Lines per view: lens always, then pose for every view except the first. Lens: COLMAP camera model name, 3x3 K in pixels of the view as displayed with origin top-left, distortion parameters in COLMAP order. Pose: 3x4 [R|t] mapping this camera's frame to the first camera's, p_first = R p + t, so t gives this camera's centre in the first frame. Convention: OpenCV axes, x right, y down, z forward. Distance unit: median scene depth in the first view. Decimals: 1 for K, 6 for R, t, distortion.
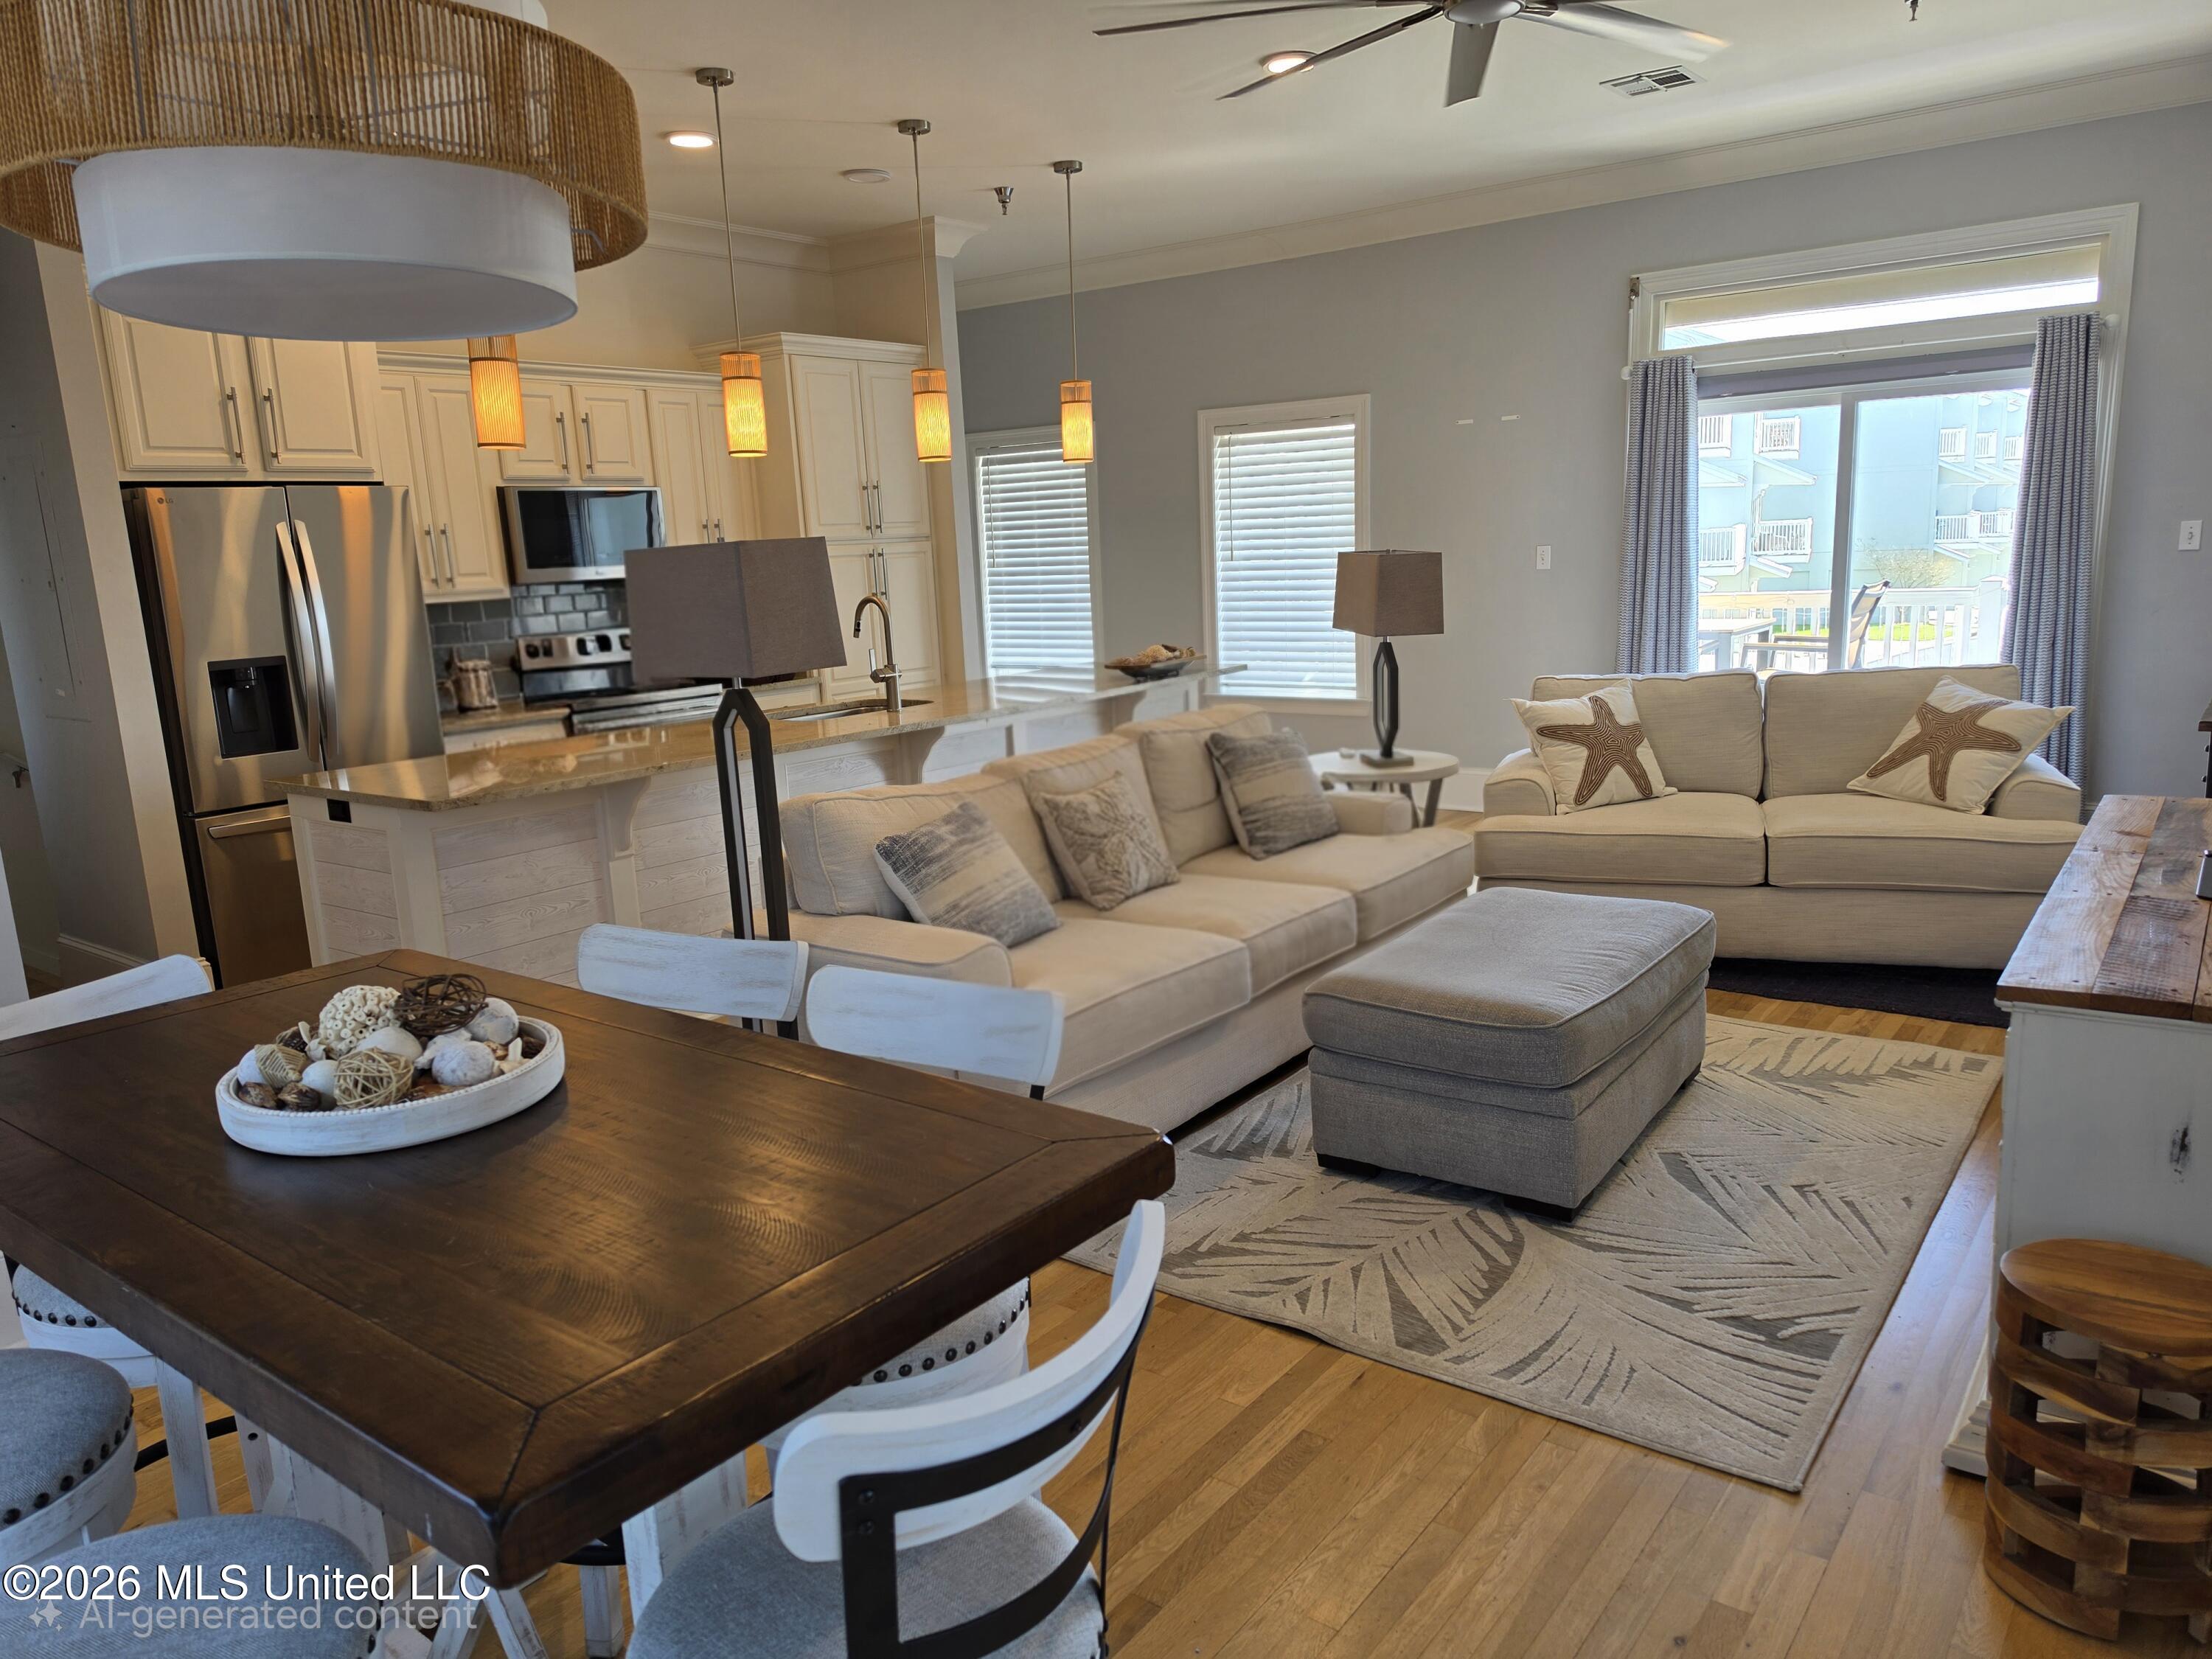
lens RADIAL K [[1529.0, 0, 1100.4], [0, 1529.0, 840.1], [0, 0, 1]] dist [0.068127, -0.079589]
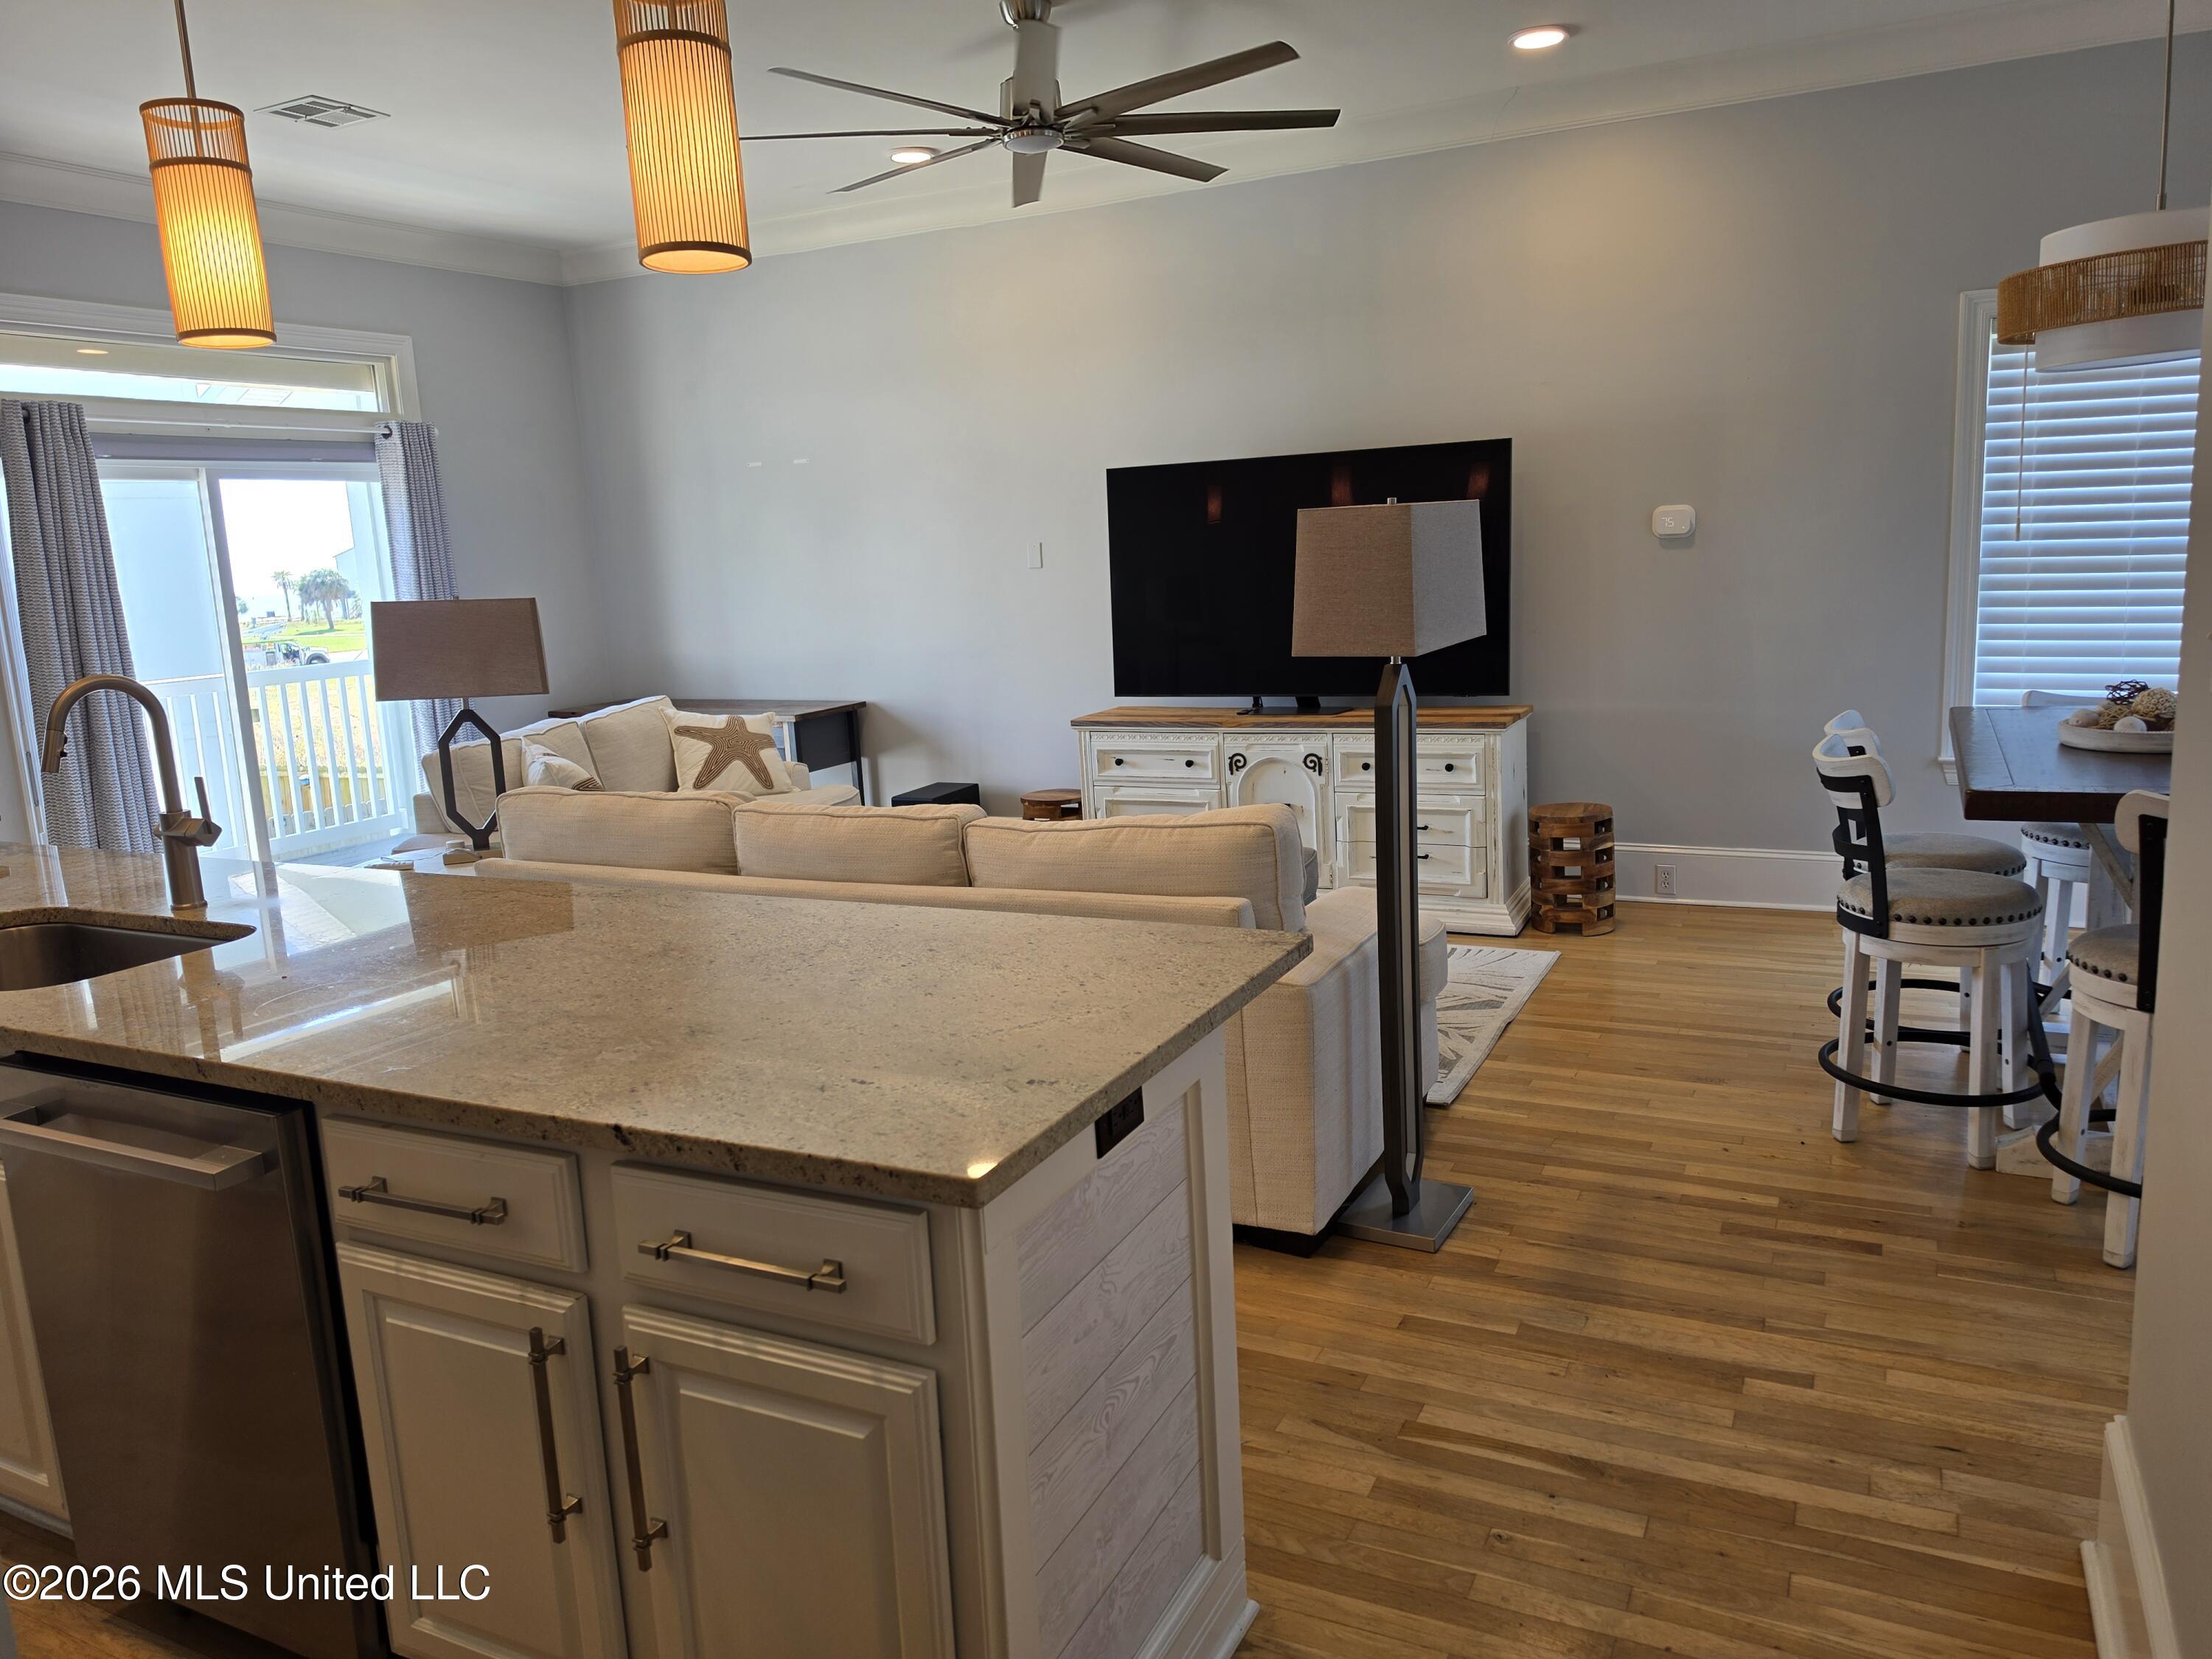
lens RADIAL K [[1529.0, 0, 1103.6], [0, 1529.0, 807.9], [0, 0, 1]] dist [0.068127, -0.079589]
pose [[-0.189138, -0.109544, 0.975821, -0.695720], [0.244492, 0.957208, 0.154843, -0.127337], [-0.951026, 0.267867, -0.154262, 0.842088]]
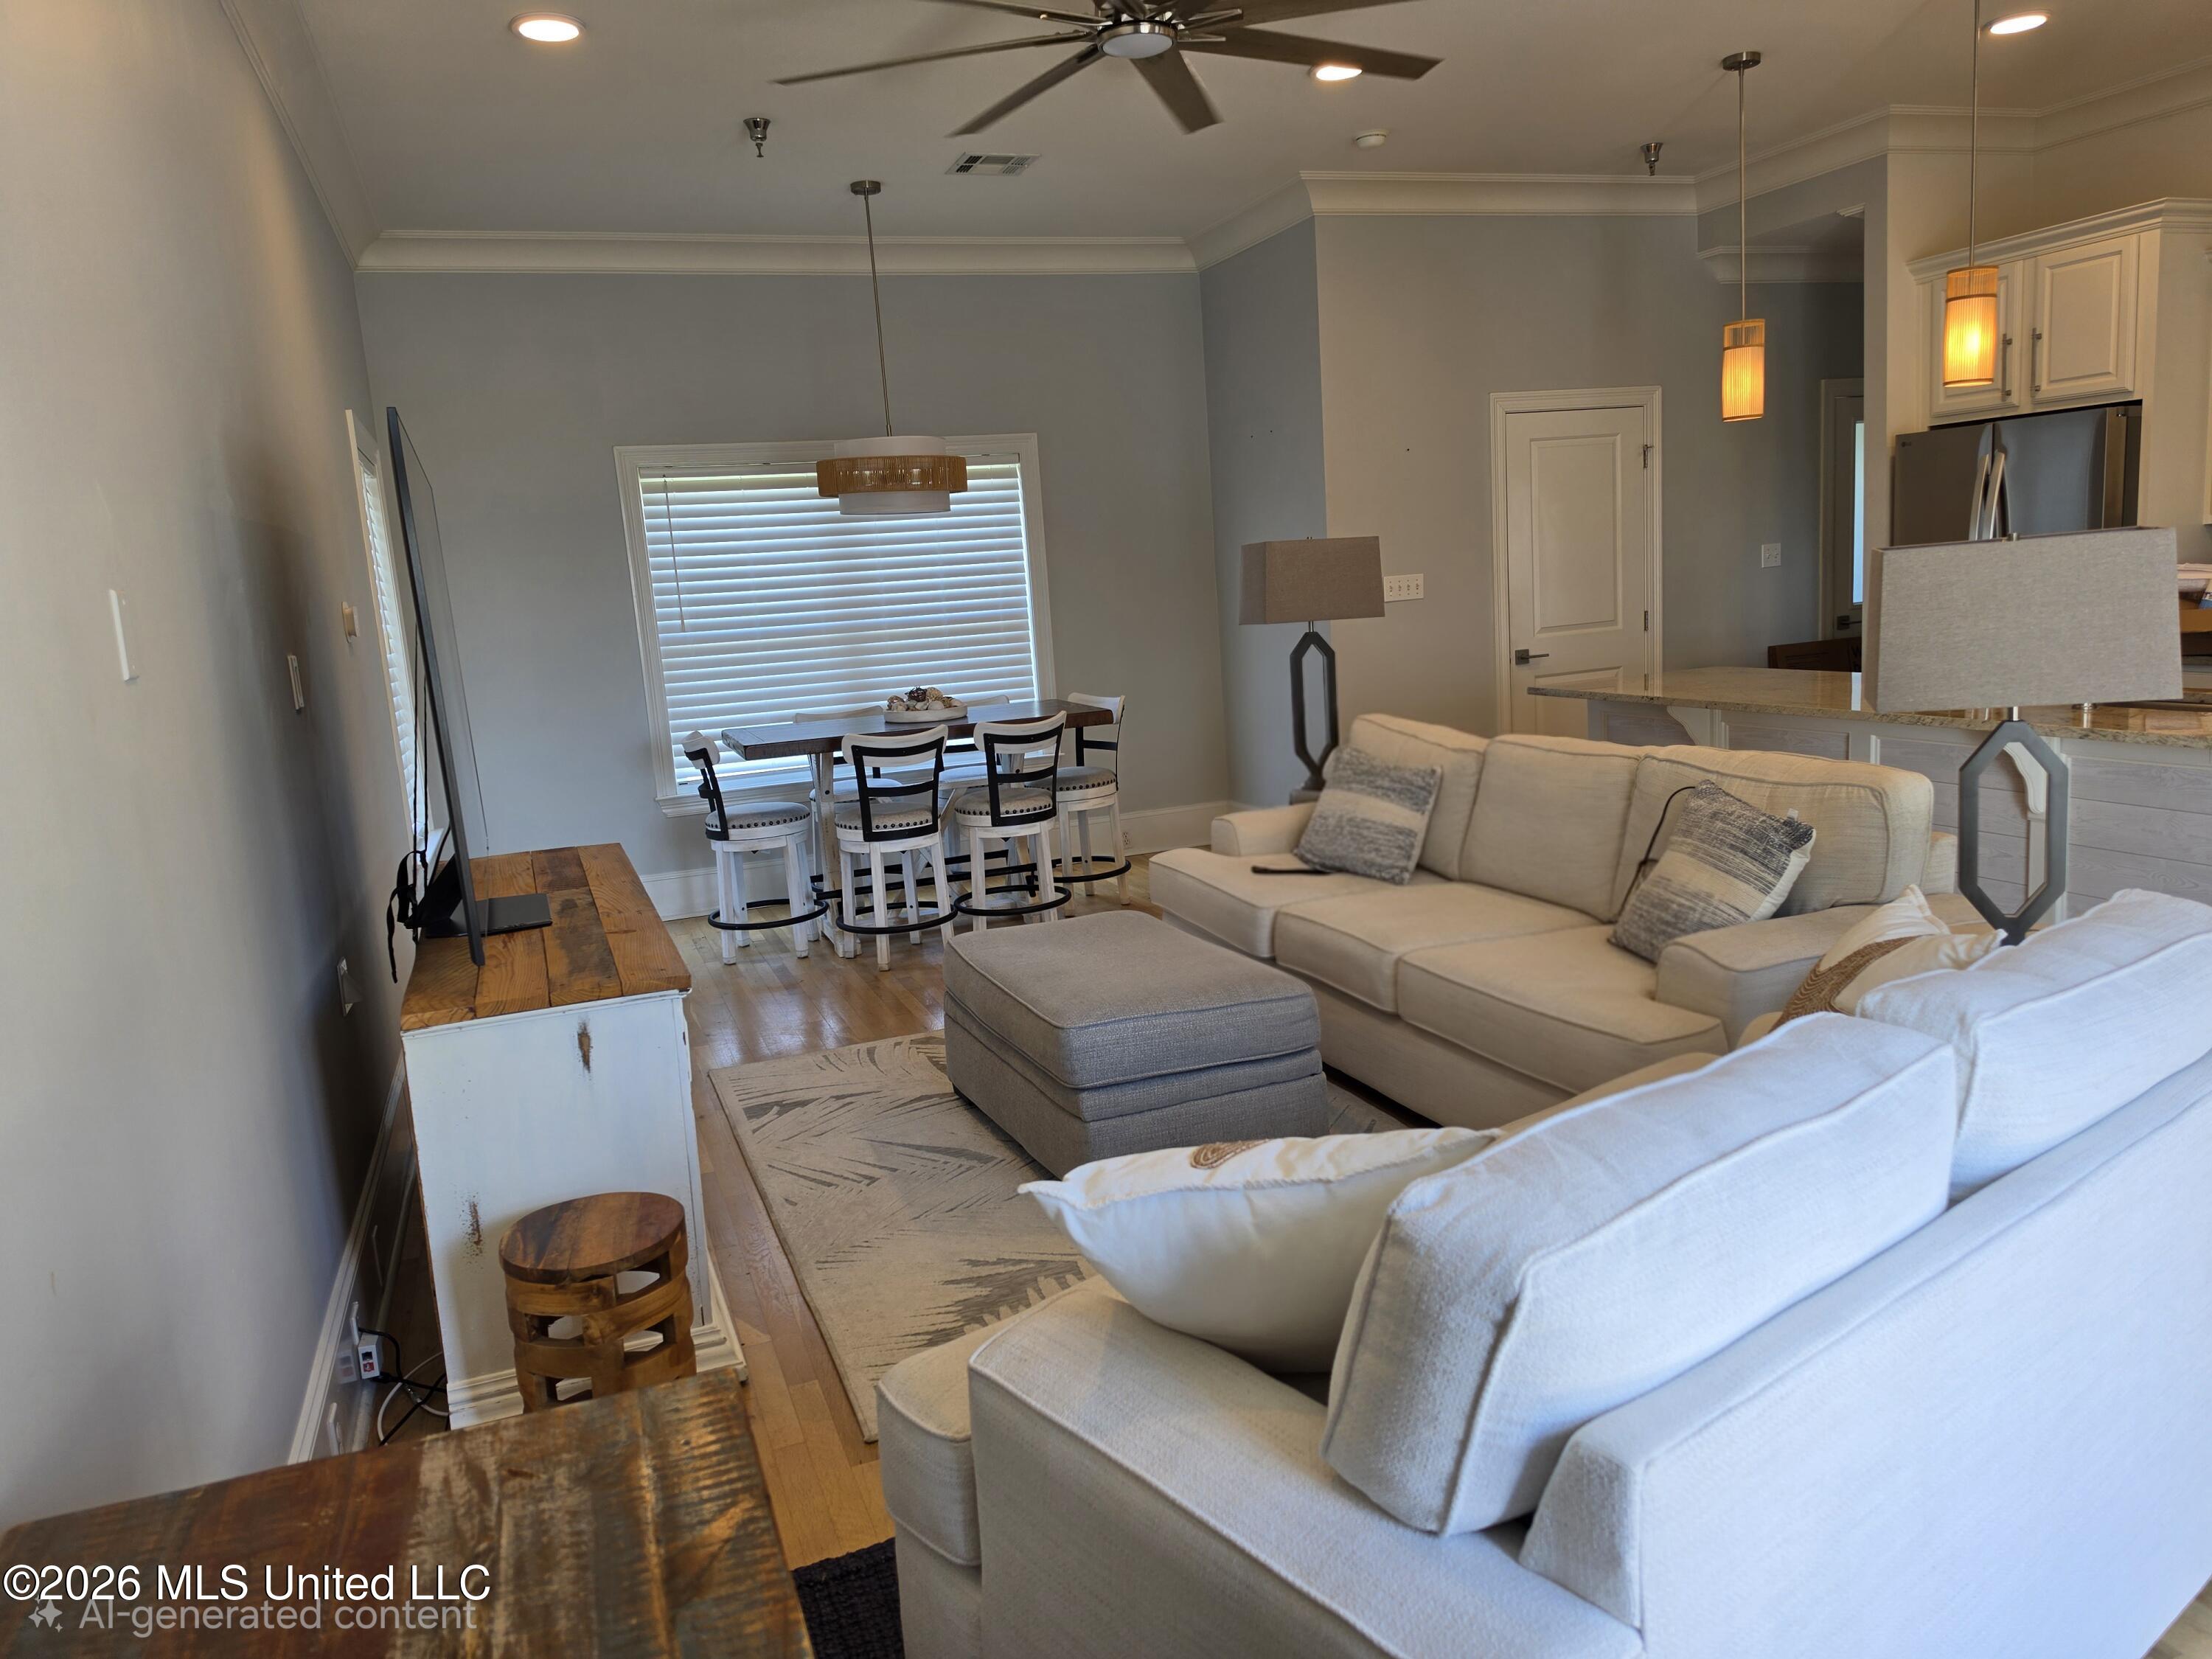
lens RADIAL K [[1529.0, 0, 1098.9], [0, 1529.0, 829.0], [0, 0, 1]] dist [0.068127, -0.079589]
pose [[-0.526901, 0.217481, -0.821631, 0.776431], [-0.073022, 0.951550, 0.298698, -0.229247], [0.846784, 0.217382, -0.485492, 1.029023]]
